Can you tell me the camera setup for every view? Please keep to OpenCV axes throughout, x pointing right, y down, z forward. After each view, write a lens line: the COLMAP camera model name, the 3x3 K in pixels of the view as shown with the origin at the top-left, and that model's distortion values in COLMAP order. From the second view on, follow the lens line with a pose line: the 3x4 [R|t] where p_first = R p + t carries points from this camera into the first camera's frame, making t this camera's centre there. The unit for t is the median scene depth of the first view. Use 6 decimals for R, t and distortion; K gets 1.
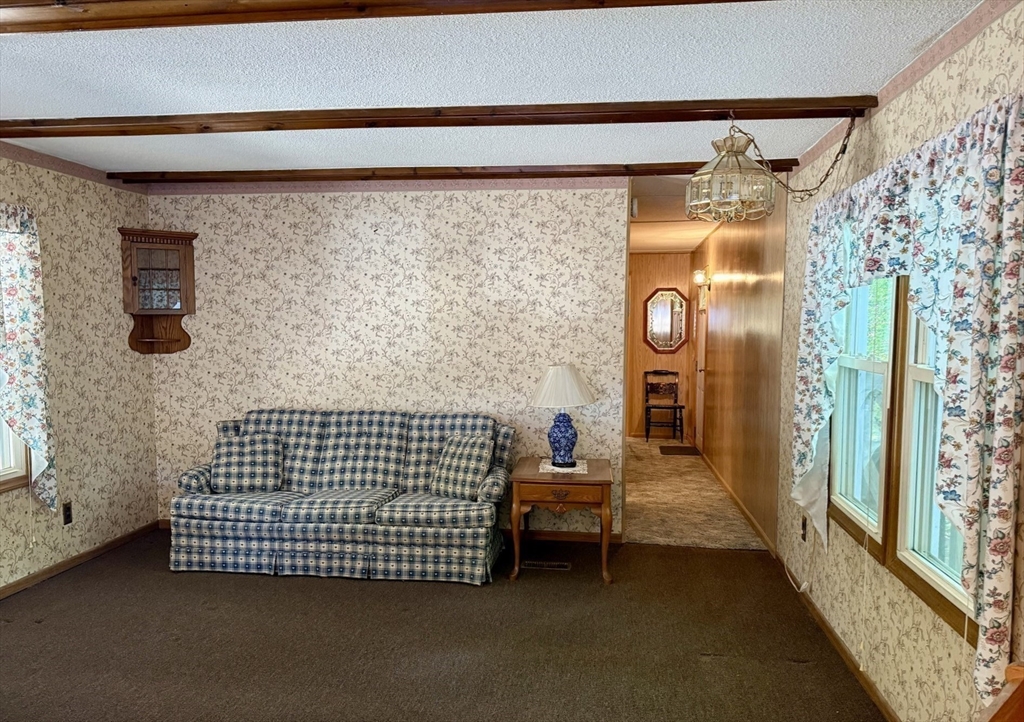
lens RADIAL K [[785.6, 0, 513.1], [0, 785.6, 386.2], [0, 0, 1]] dist [0.150548, -0.239661]
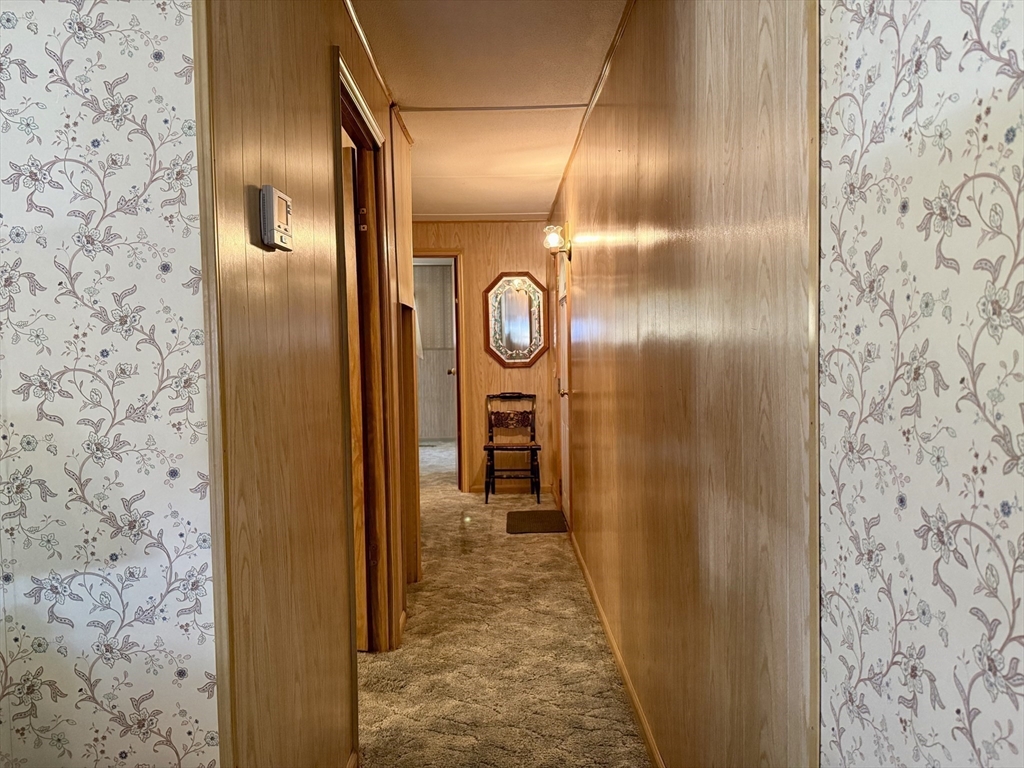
lens RADIAL K [[725.2, 0, 506.2], [0, 725.2, 384.0], [0, 0, 1]] dist [0.111428, -0.173408]
pose [[0.991245, -0.032770, 0.127904, 0.110830], [0.035661, 0.999156, -0.020382, -0.016127], [-0.127129, 0.024764, 0.991577, 0.408012]]
